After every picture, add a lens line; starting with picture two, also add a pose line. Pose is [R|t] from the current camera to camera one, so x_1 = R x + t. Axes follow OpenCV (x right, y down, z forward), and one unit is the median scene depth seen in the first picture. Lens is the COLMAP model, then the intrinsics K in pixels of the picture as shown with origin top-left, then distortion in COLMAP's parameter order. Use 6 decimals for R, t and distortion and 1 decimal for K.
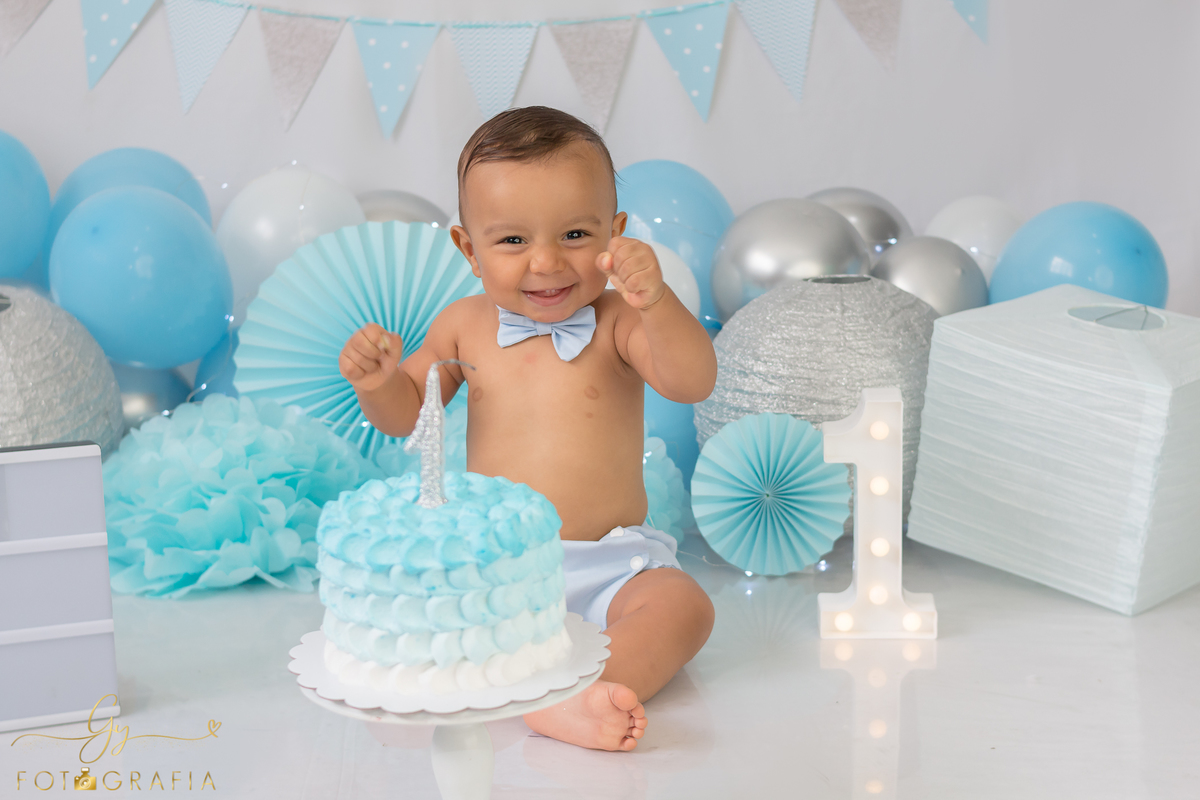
lens RADIAL K [[1883.2, 0, 600.0], [0, 1883.2, 400.0], [0, 0, 1]] dist [-0.057422, 0.037415]
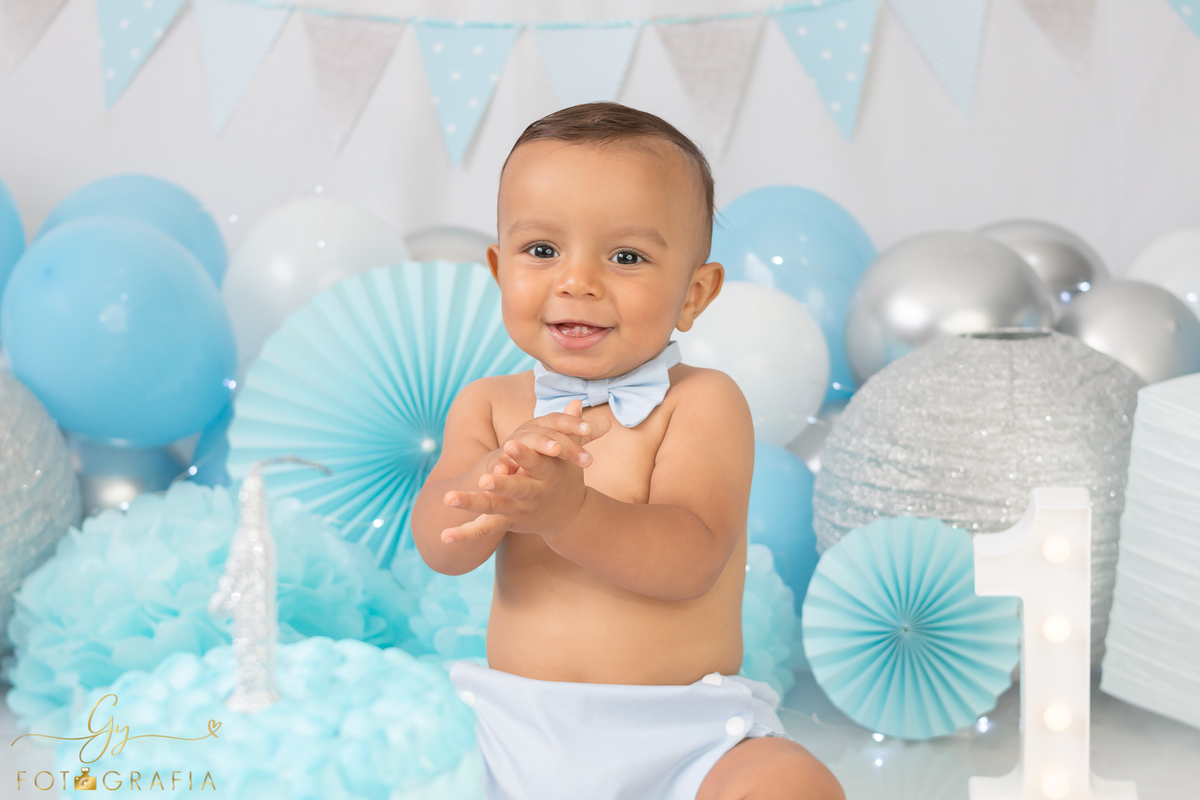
lens RADIAL K [[1883.2, 0, 600.0], [0, 1883.2, 400.0], [0, 0, 1]] dist [-0.057422, 0.037415]
pose [[0.994368, 0.004938, -0.105865, 0.046551], [-0.008710, 0.999342, -0.035199, -0.011340], [0.105622, 0.035923, 0.993757, 0.253667]]
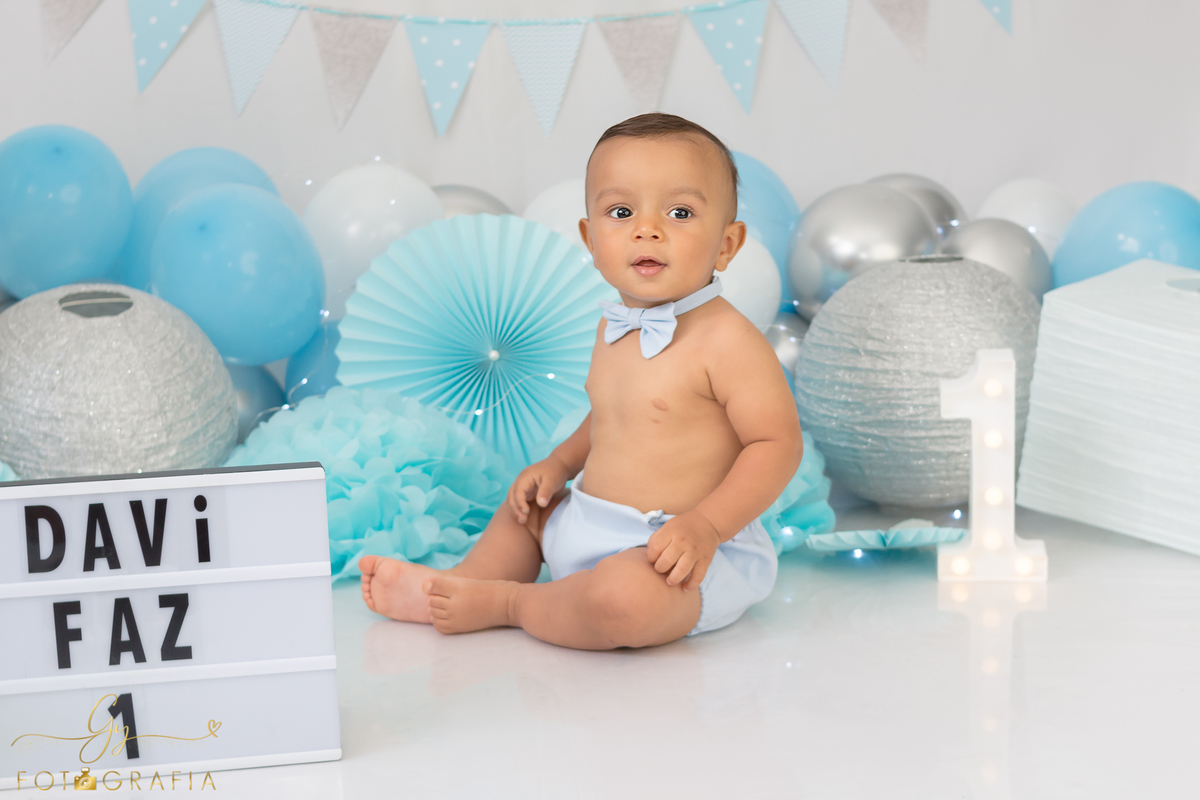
lens RADIAL K [[1883.2, 0, 600.0], [0, 1883.2, 400.0], [0, 0, 1]] dist [-0.057422, 0.037415]
pose [[0.996060, -0.030874, 0.083128, -0.149625], [0.031160, 0.999512, -0.002145, 0.010729], [-0.083022, 0.004727, 0.996537, -0.022079]]
